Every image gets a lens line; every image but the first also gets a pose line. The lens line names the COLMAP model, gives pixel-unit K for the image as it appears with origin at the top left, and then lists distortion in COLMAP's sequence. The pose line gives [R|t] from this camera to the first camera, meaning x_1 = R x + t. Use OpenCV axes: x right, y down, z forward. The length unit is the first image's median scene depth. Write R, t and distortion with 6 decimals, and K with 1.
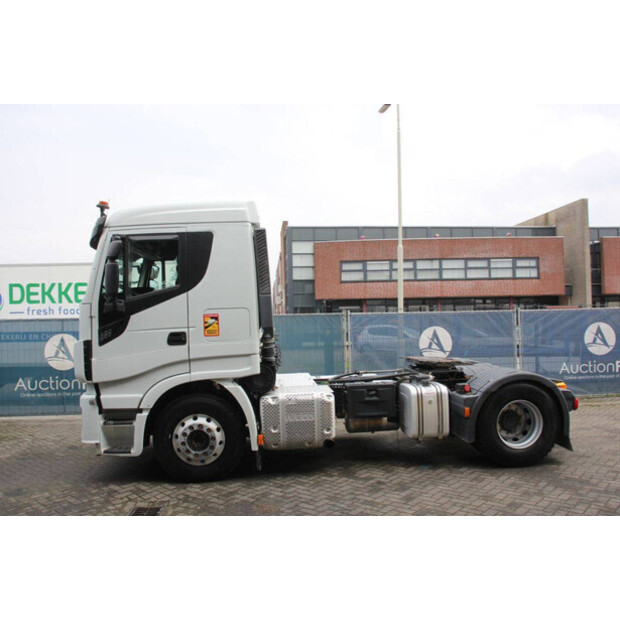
lens RADIAL K [[554.7, 0, 309.0], [0, 554.7, 306.1], [0, 0, 1]] dist [-0.124533, 0.092820]
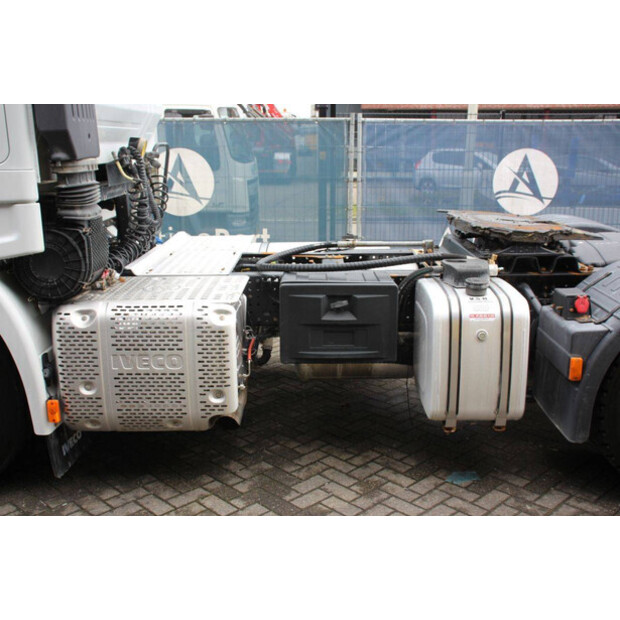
lens RADIAL K [[718.4, 0, 306.0], [0, 718.4, 310.3], [0, 0, 1]] dist [-0.026081, 0.000000]
pose [[0.996134, 0.040768, -0.077808, 0.137949], [-0.019703, 0.966907, 0.254366, 0.028396], [0.085604, -0.251850, 0.963973, 0.511767]]
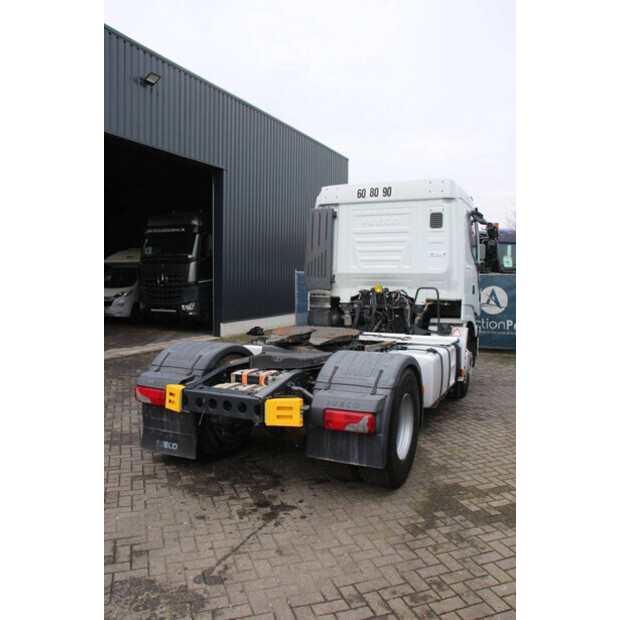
lens RADIAL K [[513.9, 0, 312.0], [0, 513.9, 311.7], [0, 0, 1]] dist [-0.138948, 0.093255]
pose [[-0.495413, 0.077841, -0.865163, 1.037340], [0.025374, 0.996849, 0.075160, 0.015621], [0.868287, 0.015283, -0.495827, 1.649681]]
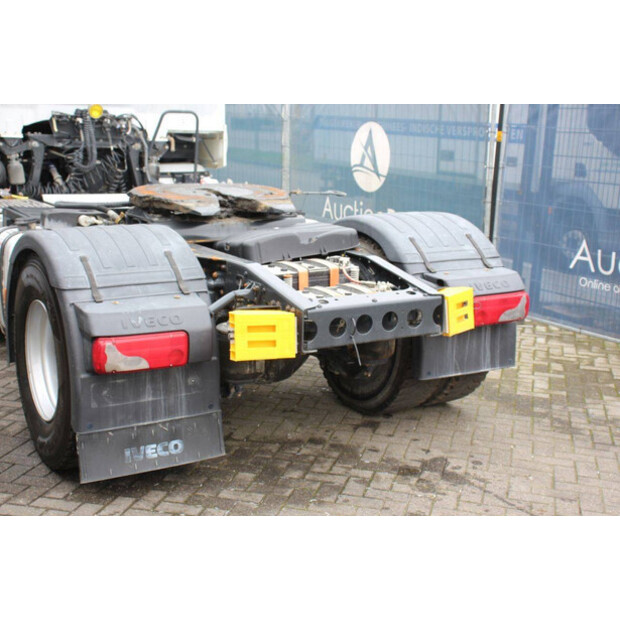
lens RADIAL K [[899.4, 0, 308.4], [0, 899.4, 307.8], [0, 0, 1]] dist [0.134832, 0.000000]
pose [[0.445416, 0.225118, -0.866560, 1.079685], [-0.021756, 0.970309, 0.240887, 0.014708], [0.895059, -0.088442, 0.437089, 0.910696]]
